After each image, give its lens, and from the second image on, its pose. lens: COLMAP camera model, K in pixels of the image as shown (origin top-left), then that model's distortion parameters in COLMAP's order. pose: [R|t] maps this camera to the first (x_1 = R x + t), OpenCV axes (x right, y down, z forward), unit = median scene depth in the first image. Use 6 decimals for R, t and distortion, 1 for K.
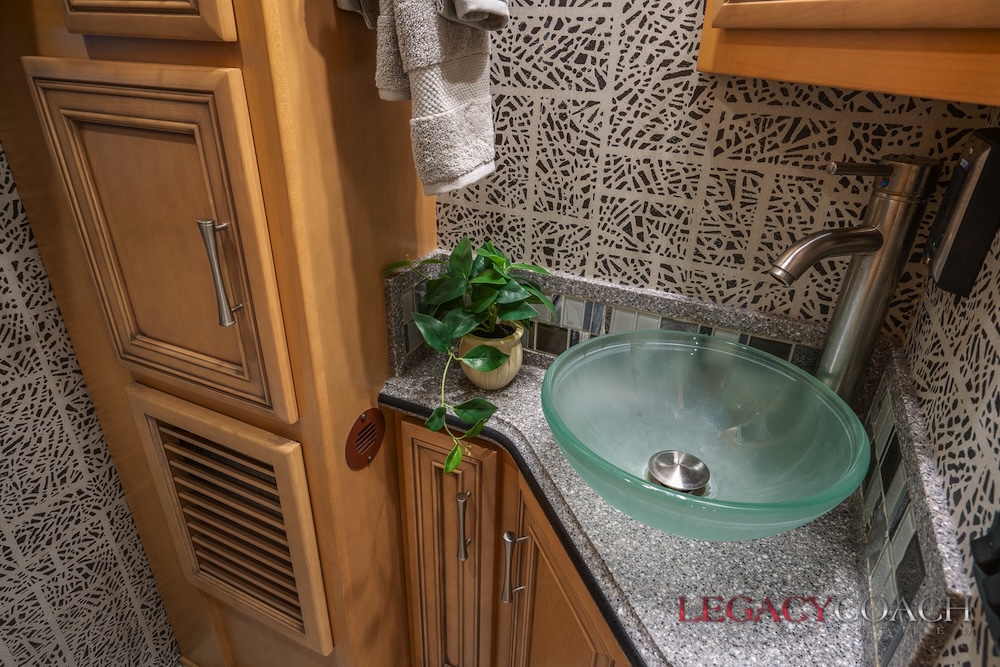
lens RADIAL K [[592.6, 0, 498.1], [0, 592.6, 333.0], [0, 0, 1]] dist [-0.003867, 0.011734]
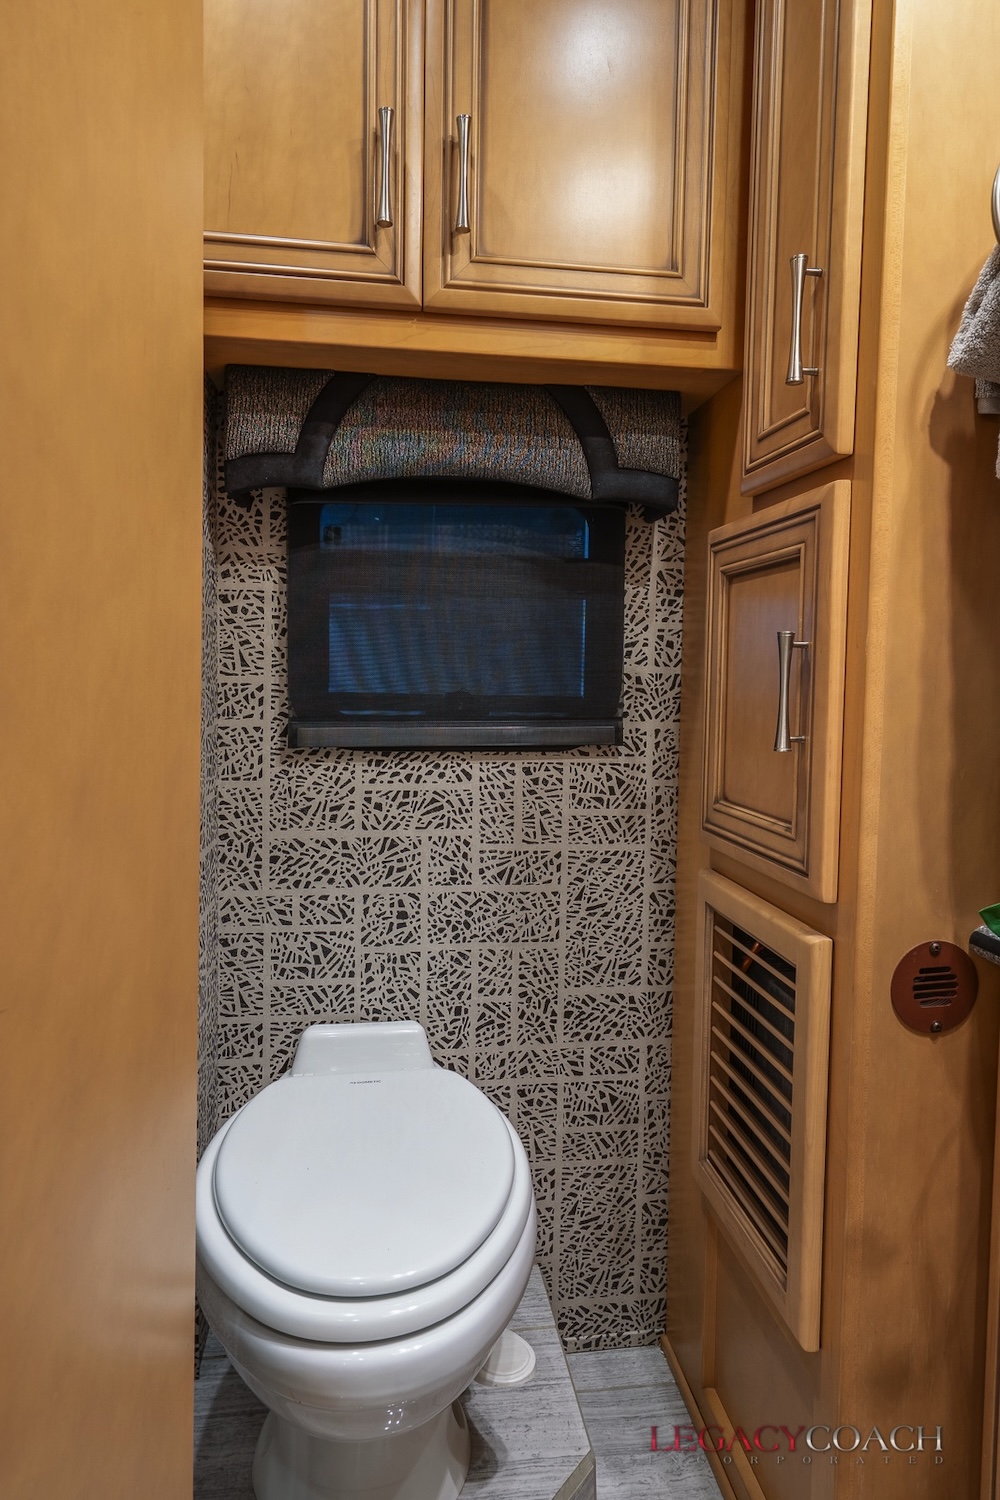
lens RADIAL K [[917.5, 0, 500.4], [0, 917.5, 715.8], [0, 0, 1]] dist [0.006403, 0.001905]
pose [[0.557550, 0.022535, -0.829838, 0.360861], [-0.383340, 0.893659, -0.233290, 0.338033], [0.736334, 0.448181, 0.506898, -0.022570]]
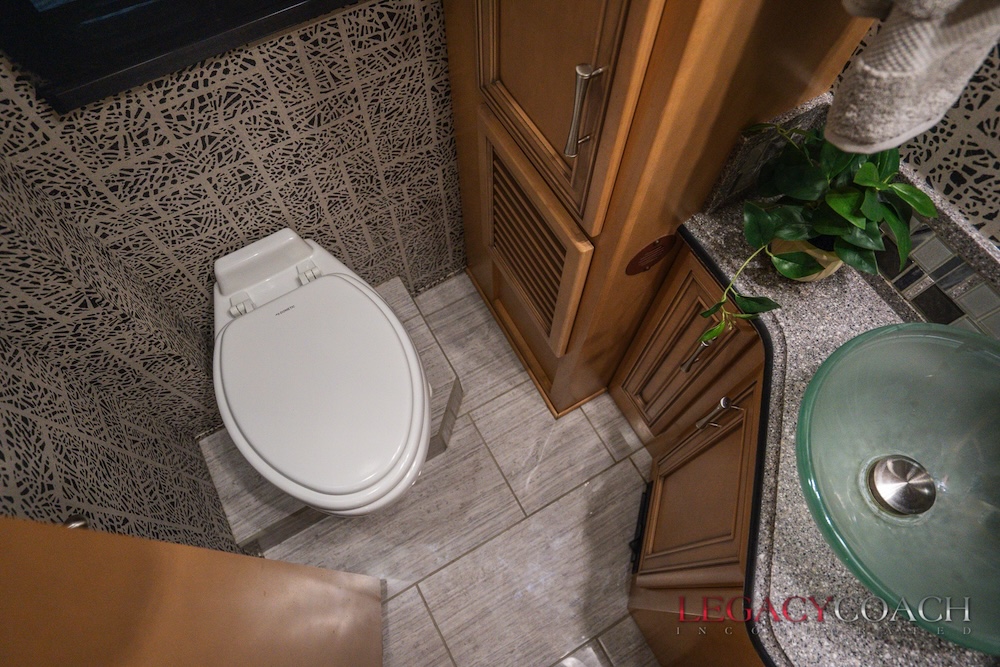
lens RADIAL K [[592.6, 0, 498.2], [0, 592.6, 327.6], [0, 0, 1]] dist [-0.003867, 0.011734]
pose [[0.824387, 0.508174, -0.249289, -0.119117], [-0.245916, 0.718238, 0.650891, -0.357457], [0.509815, -0.475282, 0.717075, 0.036228]]
